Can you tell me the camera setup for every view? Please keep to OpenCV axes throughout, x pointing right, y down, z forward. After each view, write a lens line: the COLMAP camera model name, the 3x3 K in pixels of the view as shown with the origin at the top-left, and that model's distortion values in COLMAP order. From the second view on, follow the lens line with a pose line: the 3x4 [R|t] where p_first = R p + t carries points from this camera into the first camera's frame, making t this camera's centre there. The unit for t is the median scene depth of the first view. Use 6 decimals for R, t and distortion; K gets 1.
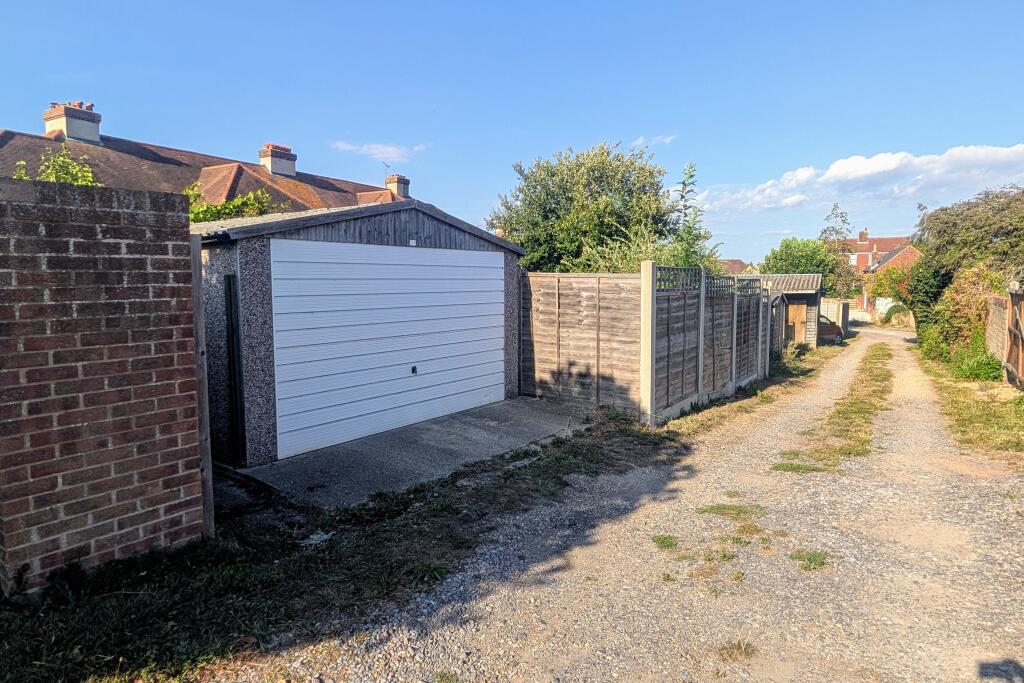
lens RADIAL K [[612.9, 0, 512.0], [0, 612.9, 335.4], [0, 0, 1]] dist [-0.002090, -0.000709]
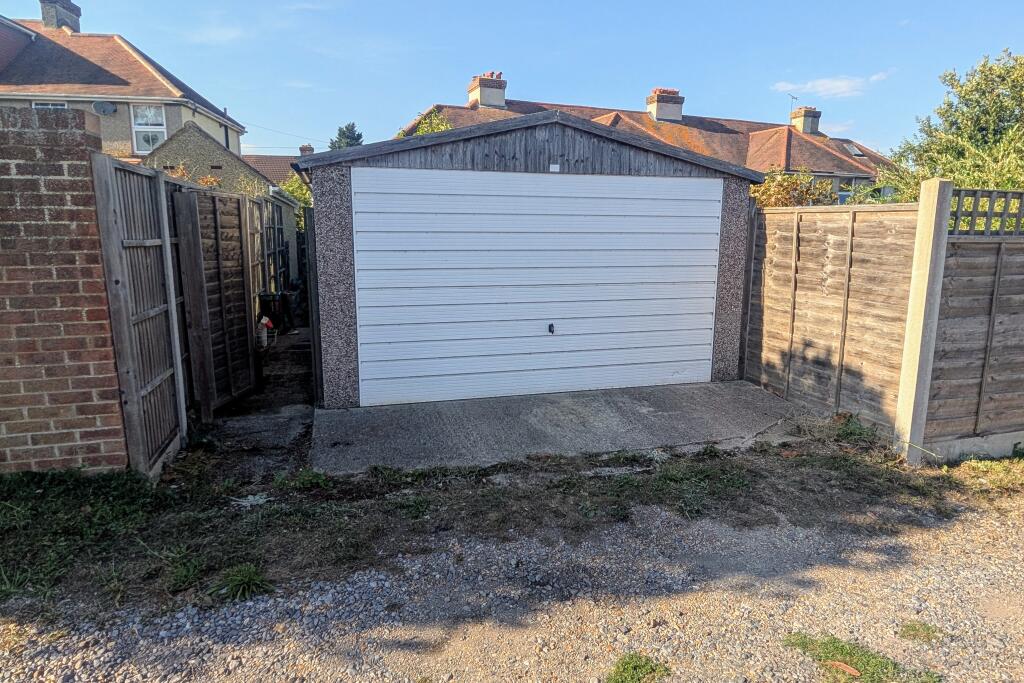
lens RADIAL K [[612.9, 0, 512.3], [0, 612.9, 347.3], [0, 0, 1]] dist [-0.002090, -0.000709]
pose [[0.789190, 0.117689, -0.602768, 0.330969], [-0.060658, 0.991605, 0.114190, -0.009383], [0.611146, -0.053555, 0.789704, 0.364165]]
